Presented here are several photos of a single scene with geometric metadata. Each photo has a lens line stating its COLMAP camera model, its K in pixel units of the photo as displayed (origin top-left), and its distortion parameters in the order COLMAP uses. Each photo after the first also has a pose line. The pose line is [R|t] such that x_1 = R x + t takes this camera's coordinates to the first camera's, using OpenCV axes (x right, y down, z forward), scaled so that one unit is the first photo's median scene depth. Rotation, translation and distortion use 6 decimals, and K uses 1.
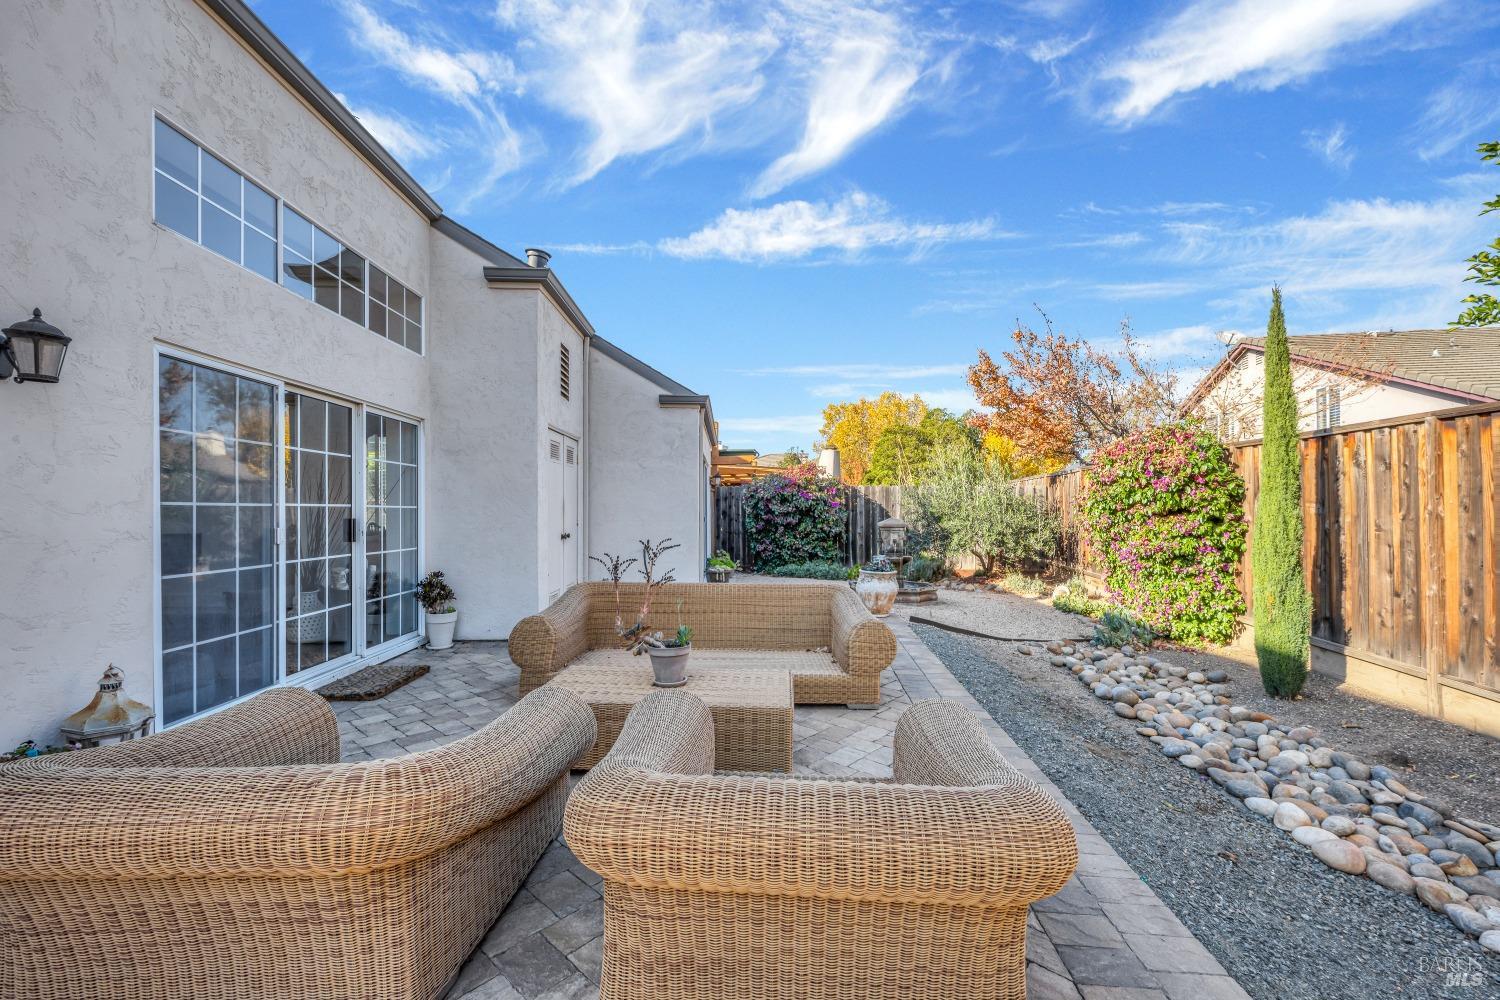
lens RADIAL K [[613.4, 0, 749.9], [0, 613.4, 506.1], [0, 0, 1]] dist [-0.002635, 0.000257]
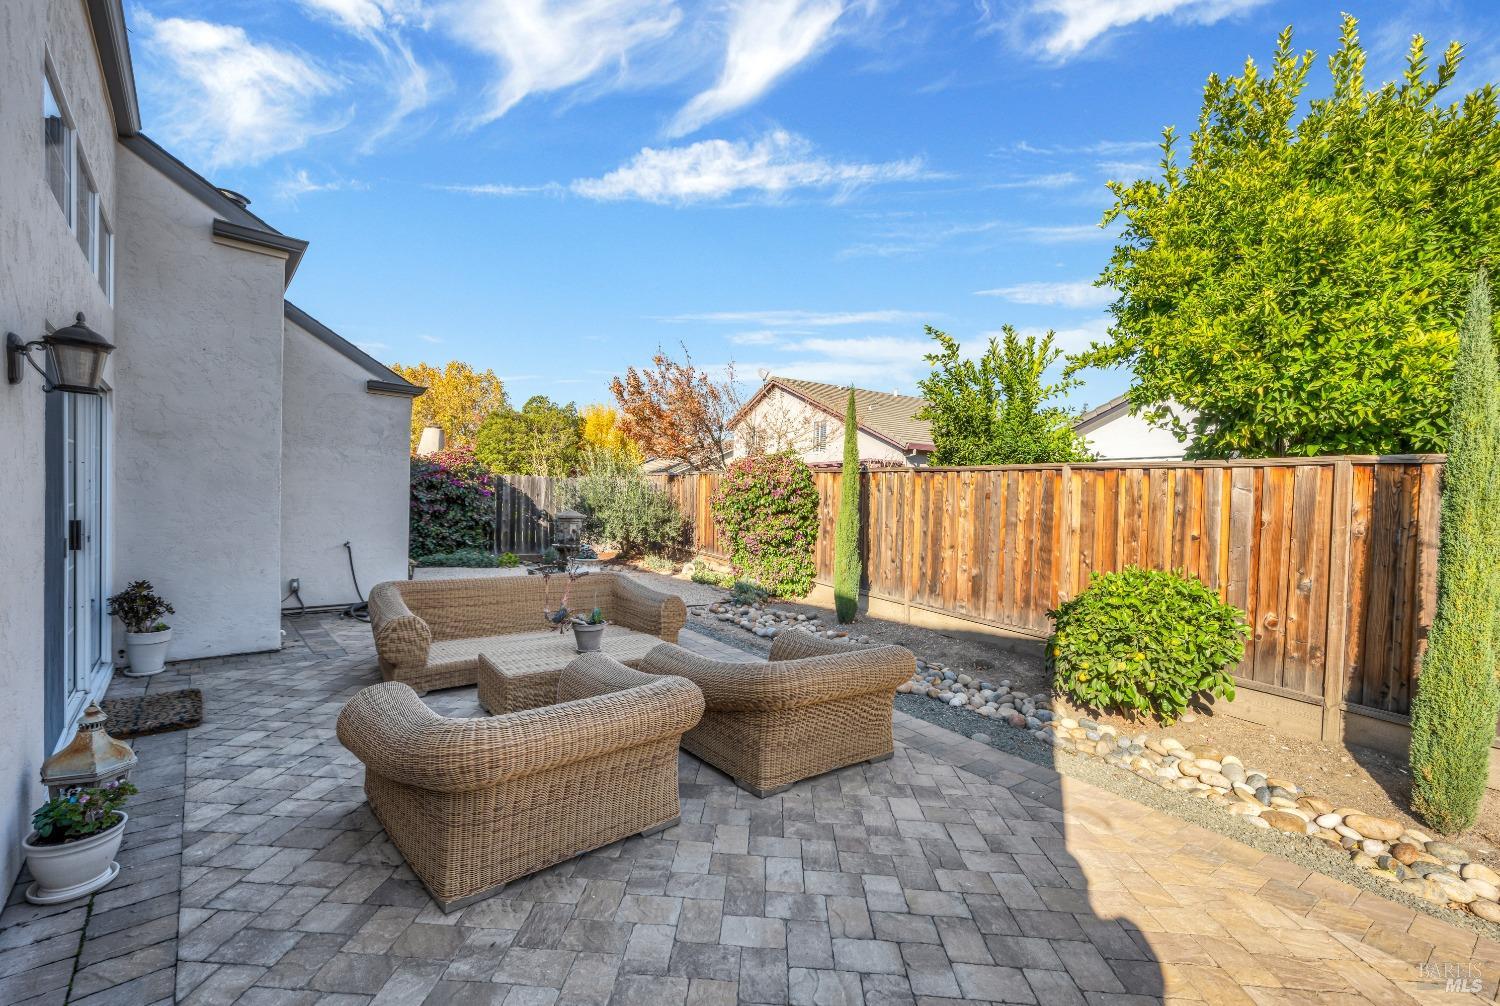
lens RADIAL K [[623.5, 0, 750.0], [0, 623.5, 503.0], [0, 0, 1]] dist [0.001391, 0.000182]
pose [[0.767204, 0.018334, 0.641141, -0.360164], [-0.036178, 0.999237, 0.014718, -0.033013], [-0.640382, -0.034486, 0.767282, -0.129117]]
